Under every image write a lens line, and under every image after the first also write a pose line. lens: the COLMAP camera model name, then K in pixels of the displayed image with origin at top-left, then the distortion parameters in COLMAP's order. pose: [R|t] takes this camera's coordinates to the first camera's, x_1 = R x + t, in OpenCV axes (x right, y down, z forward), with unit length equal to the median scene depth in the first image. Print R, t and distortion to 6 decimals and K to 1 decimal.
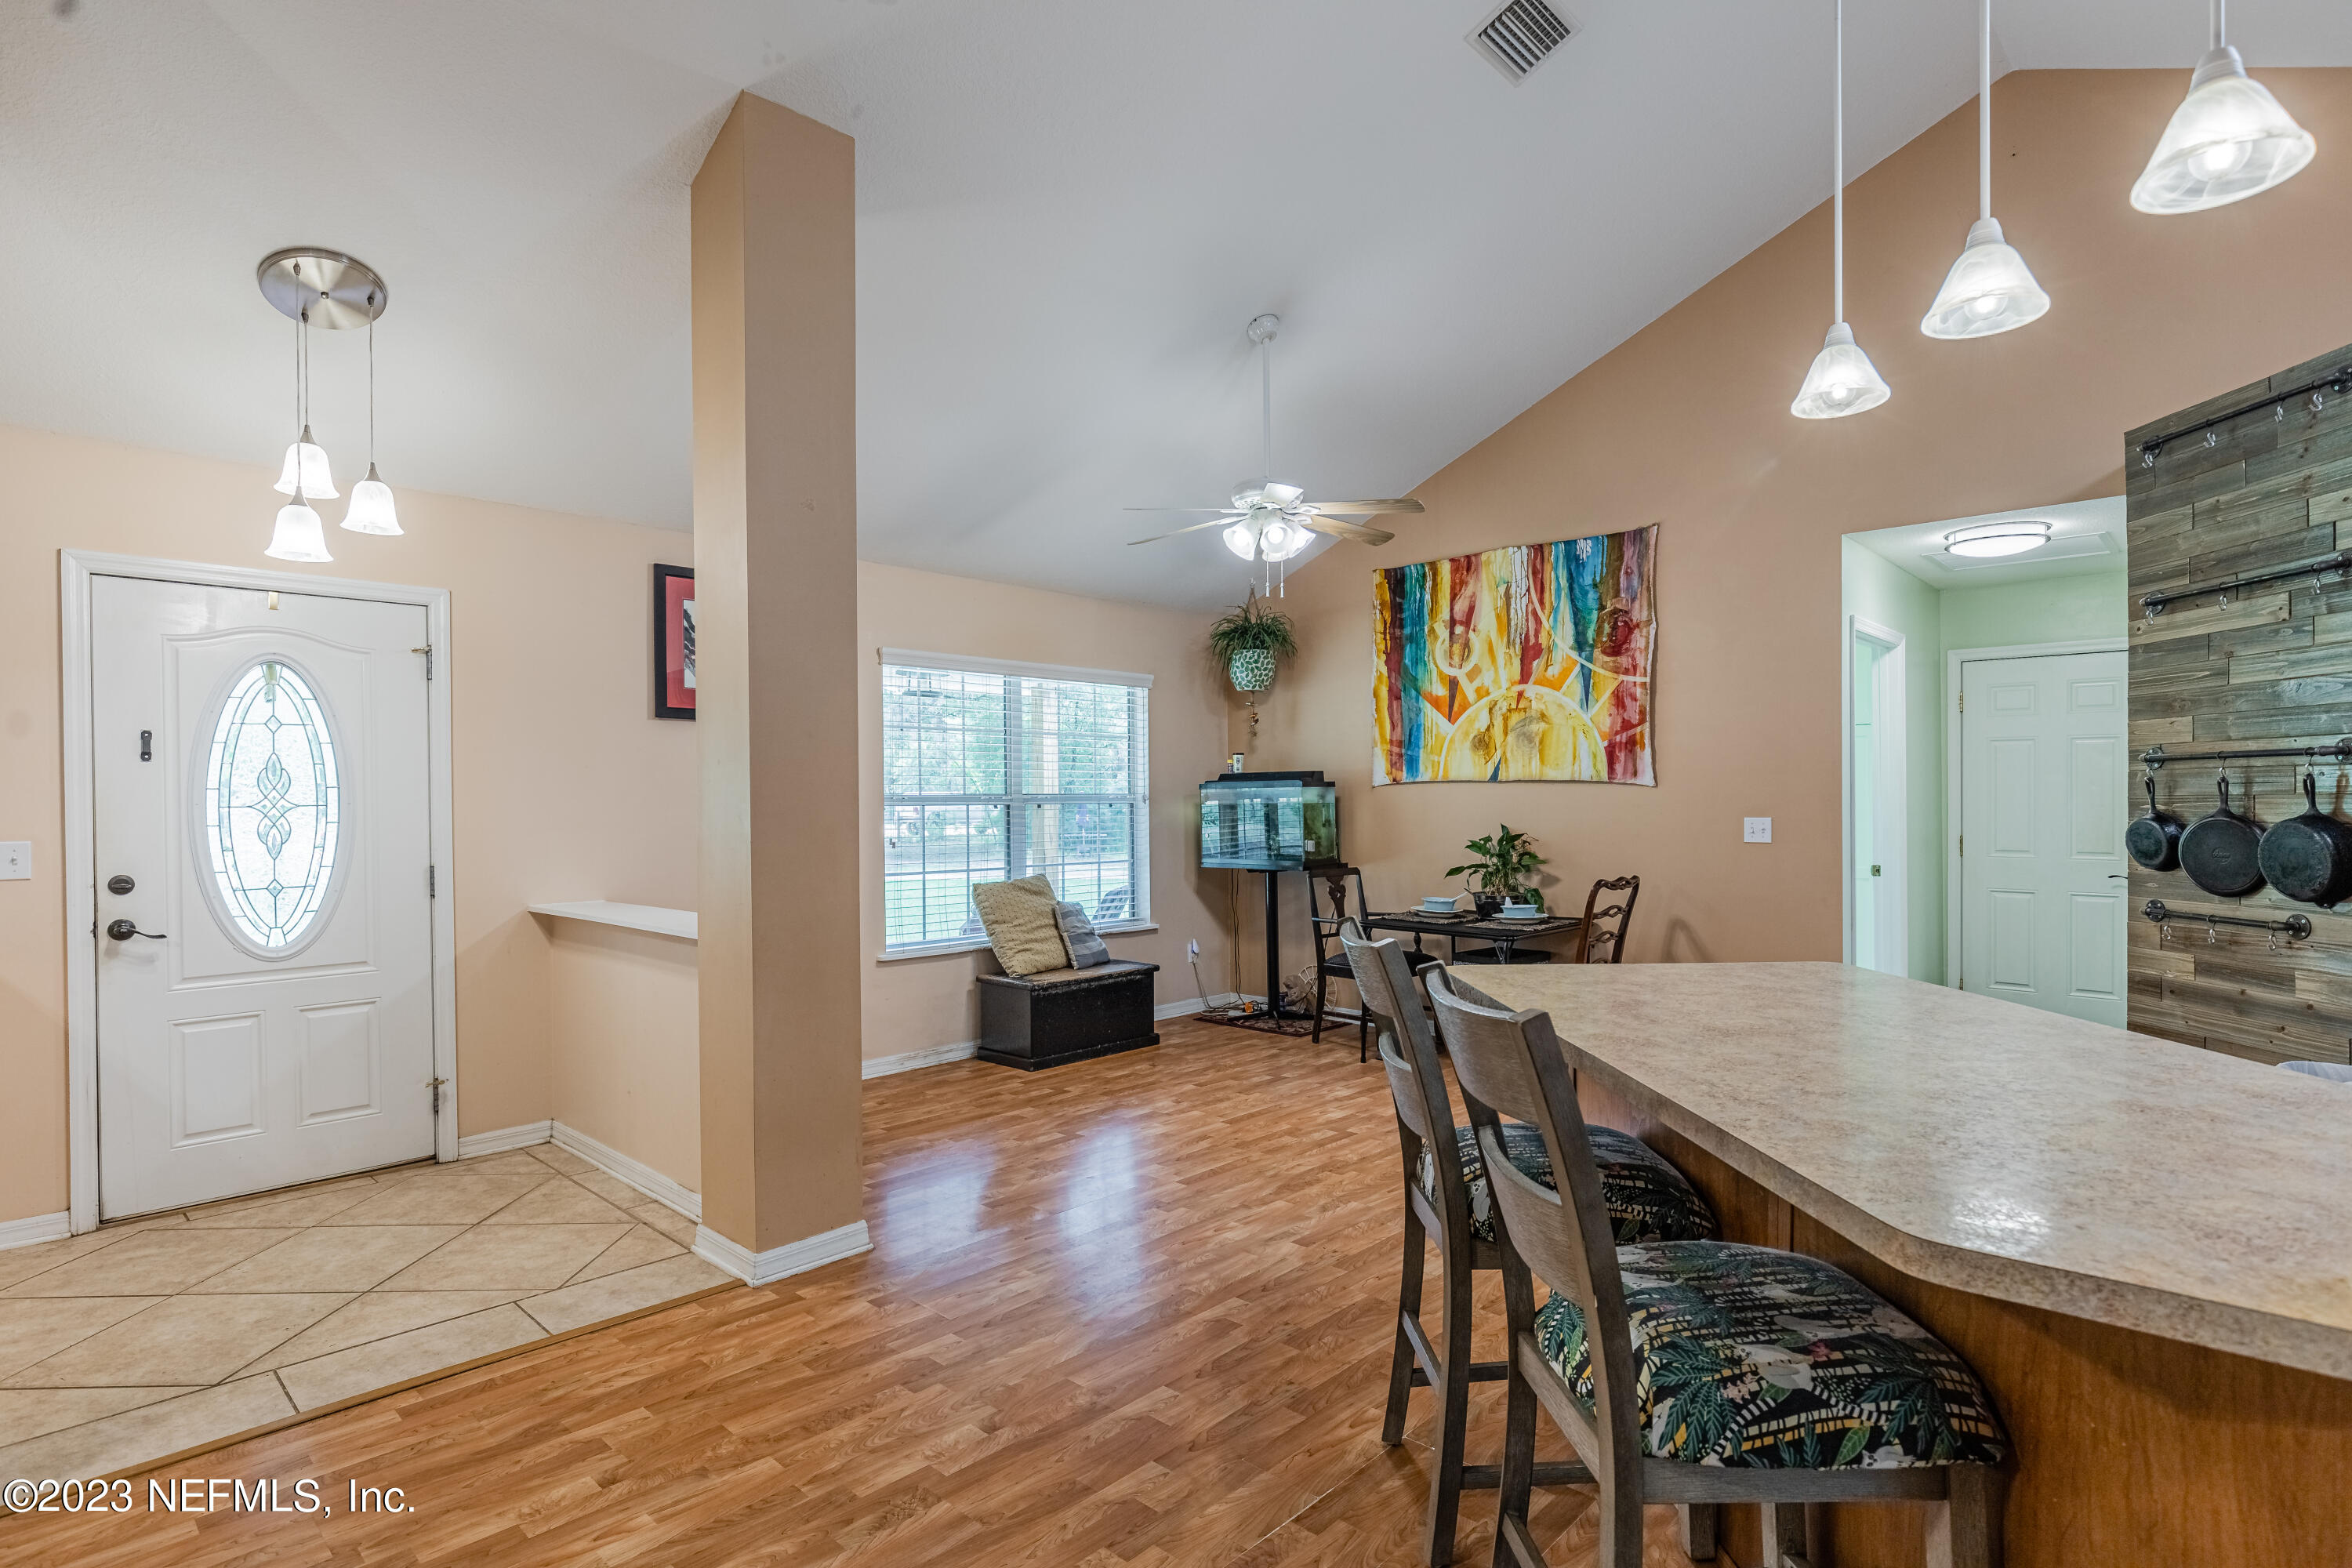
lens RADIAL K [[1173.9, 0, 1191.1], [0, 1173.9, 803.7], [0, 0, 1]] dist [-0.002739, -0.000086]
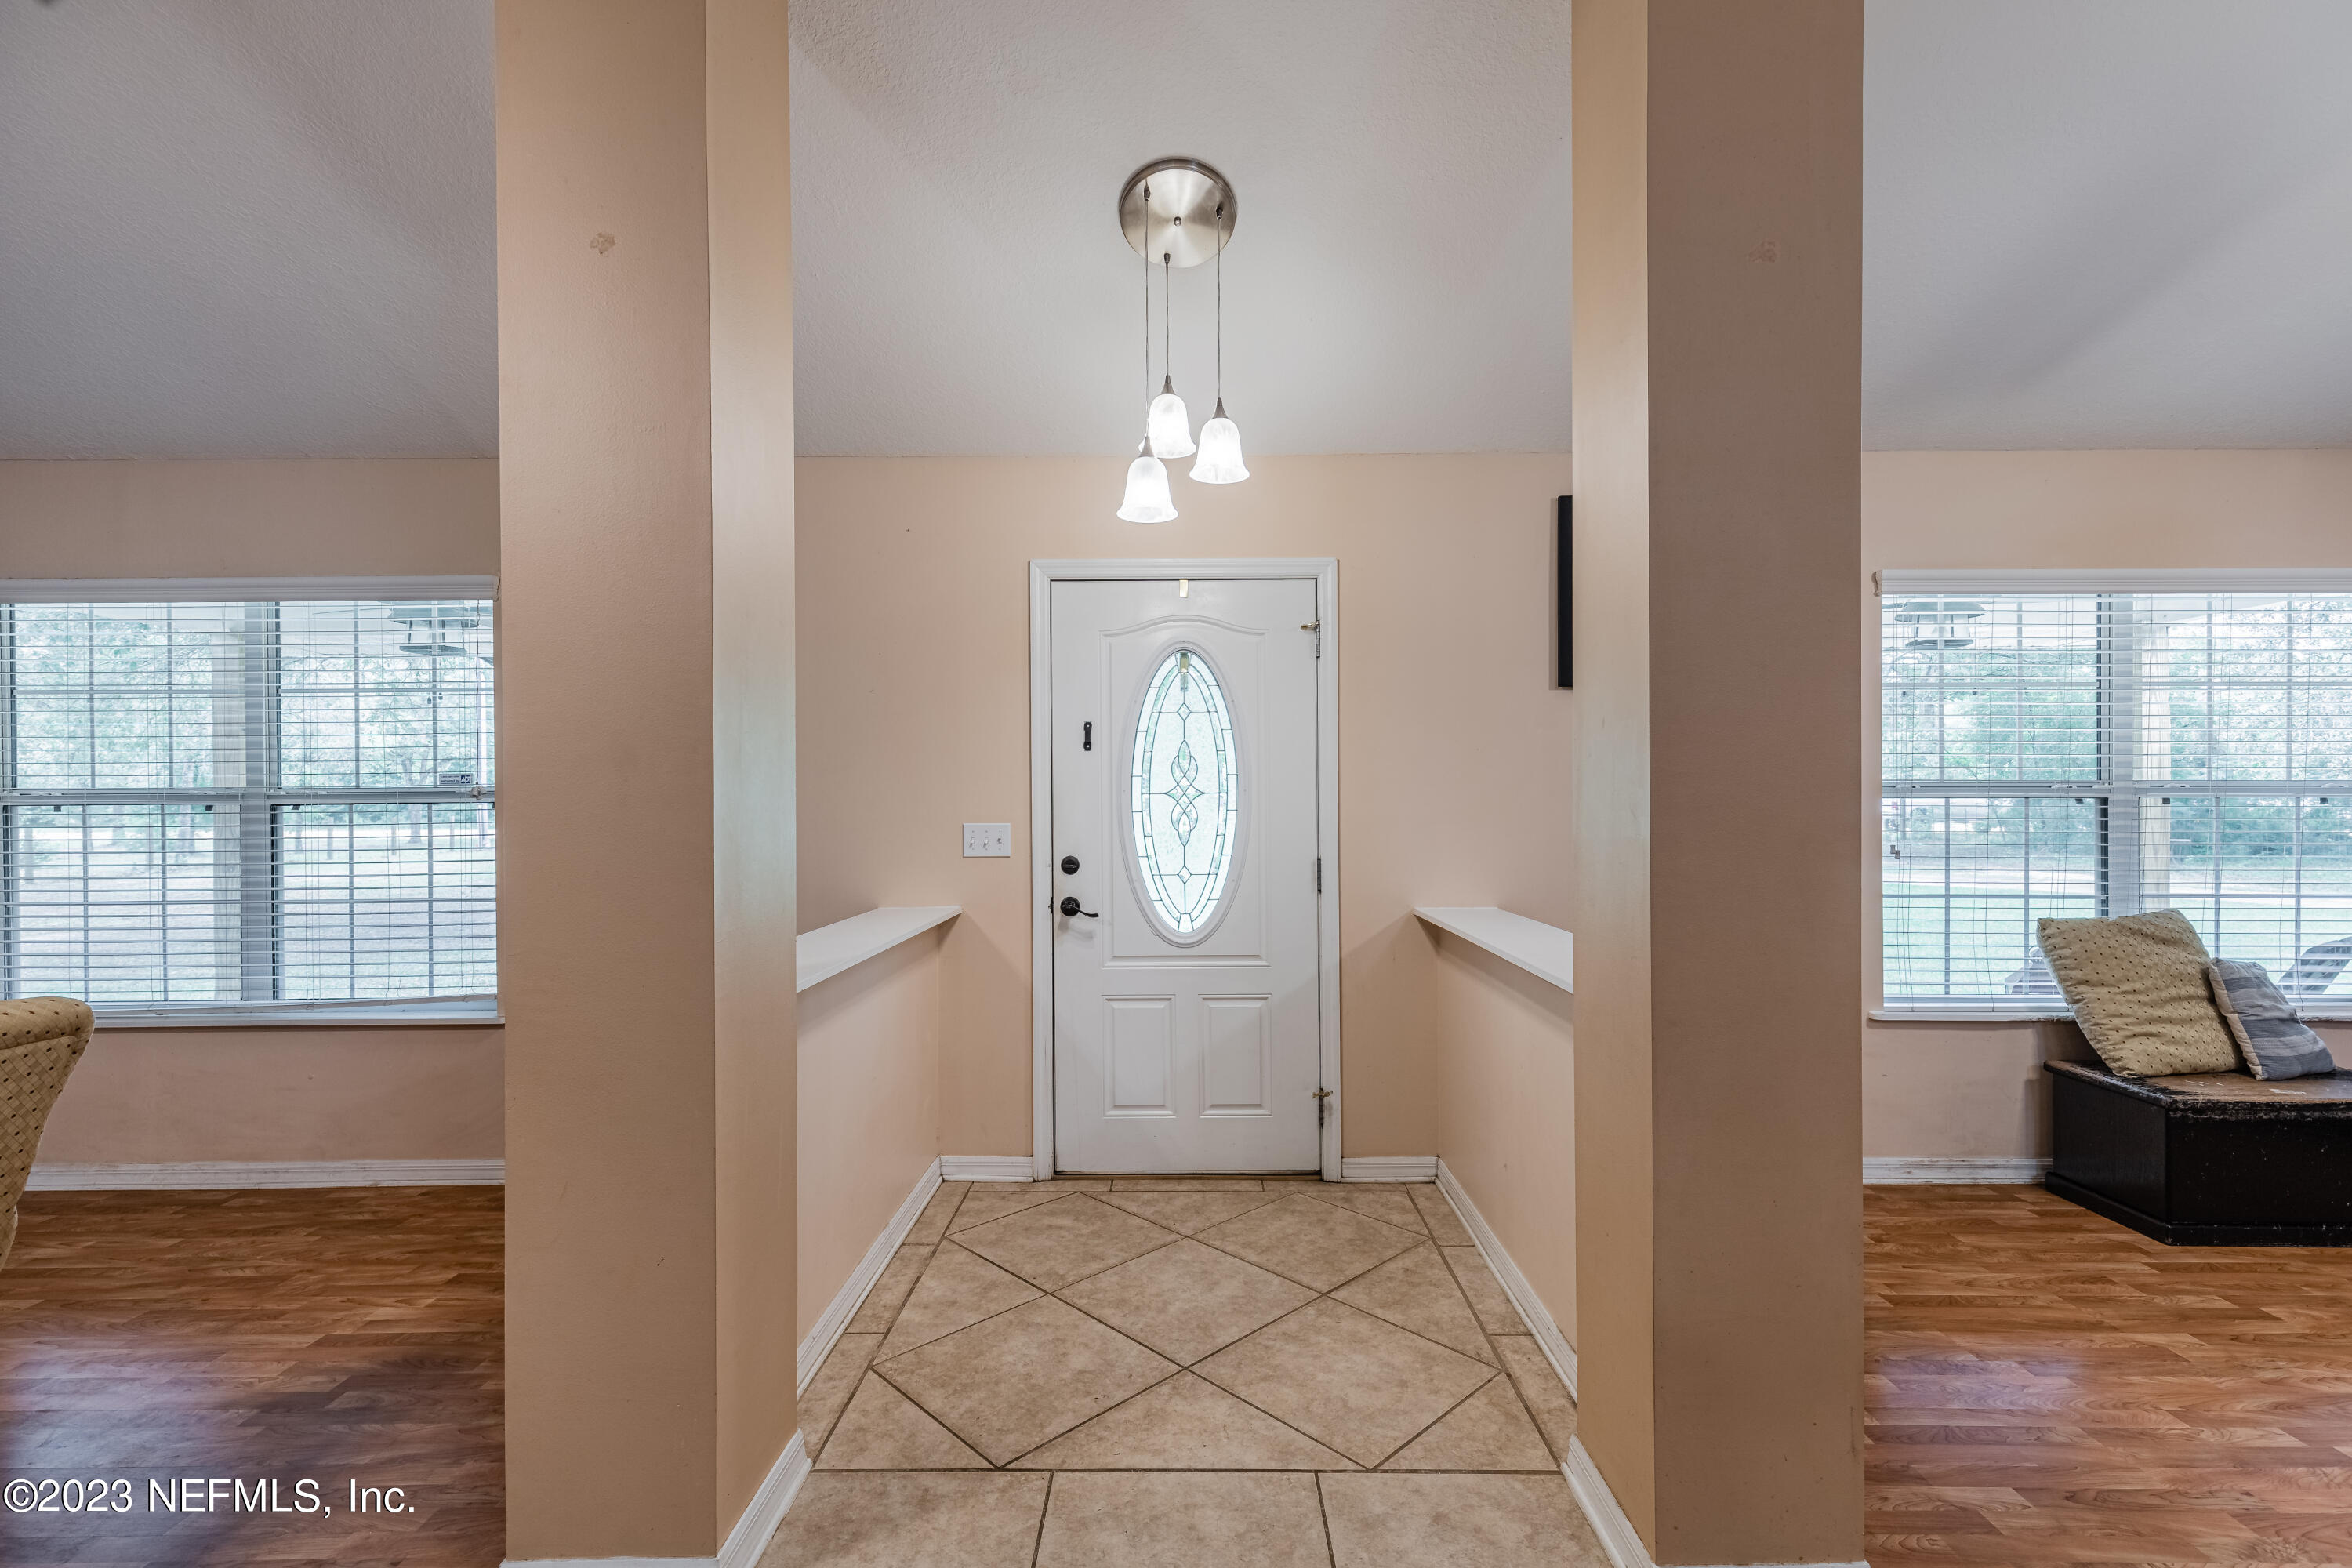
lens RADIAL K [[1054.8, 0, 1183.1], [0, 1054.8, 797.6], [0, 0, 1]] dist [0.010333, -0.001609]
pose [[0.682309, 0.006750, -0.731032, -0.084320], [-0.005368, 0.999977, 0.004223, 0.001401], [0.731044, 0.001042, 0.682330, 0.266592]]
